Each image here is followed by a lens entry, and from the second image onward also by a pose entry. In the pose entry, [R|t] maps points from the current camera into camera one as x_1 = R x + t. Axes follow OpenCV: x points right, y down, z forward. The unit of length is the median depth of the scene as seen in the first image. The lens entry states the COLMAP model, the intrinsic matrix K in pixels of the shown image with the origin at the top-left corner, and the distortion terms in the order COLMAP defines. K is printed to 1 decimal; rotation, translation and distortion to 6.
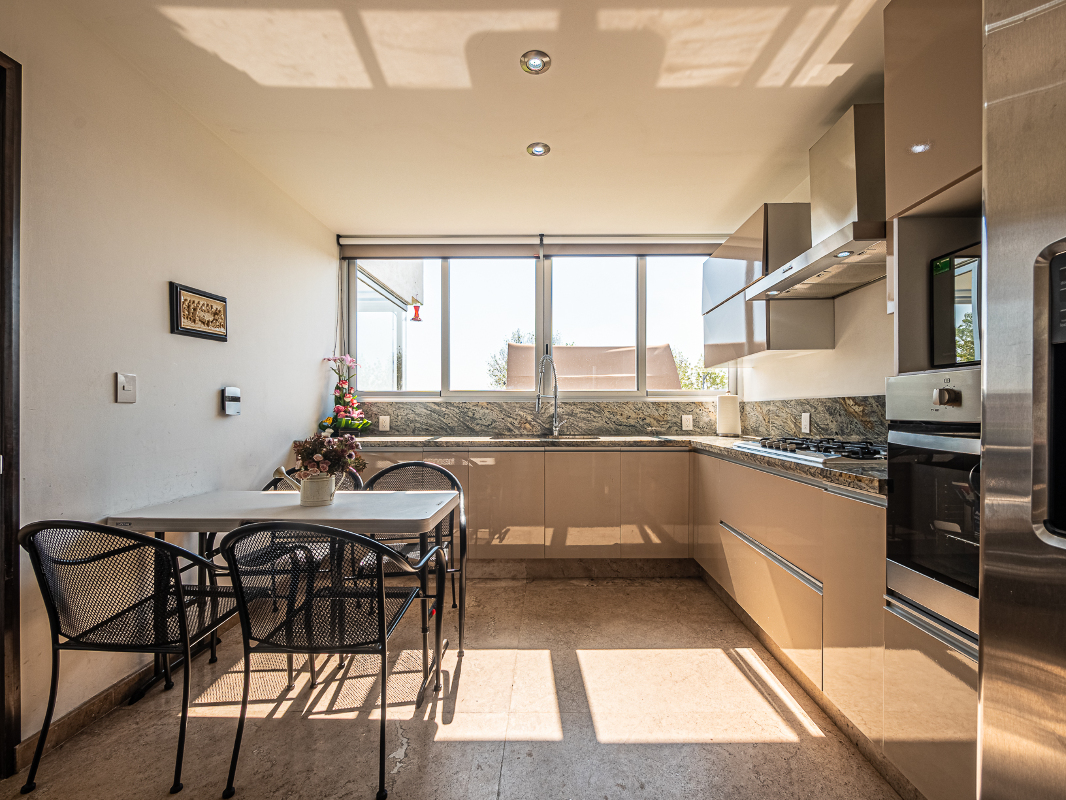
lens RADIAL K [[429.8, 0, 535.1], [0, 429.8, 408.3], [0, 0, 1]] dist [-0.003040, -0.000135]
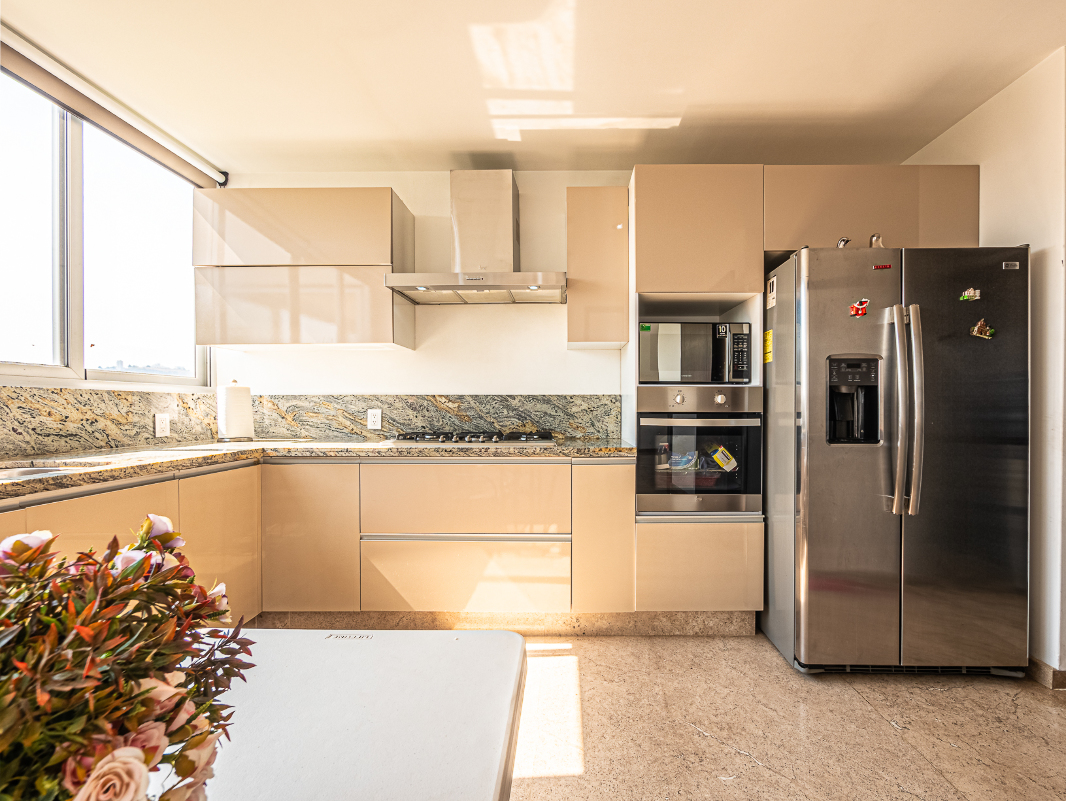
lens RADIAL K [[482.3, 0, 535.9], [0, 482.3, 408.2], [0, 0, 1]] dist [0.001038, 0.000234]
pose [[0.026411, 0.000229, 0.999651, -0.485222], [-0.006108, 0.999981, -0.000067, 0.006914], [-0.999632, -0.006104, 0.026412, 0.606172]]
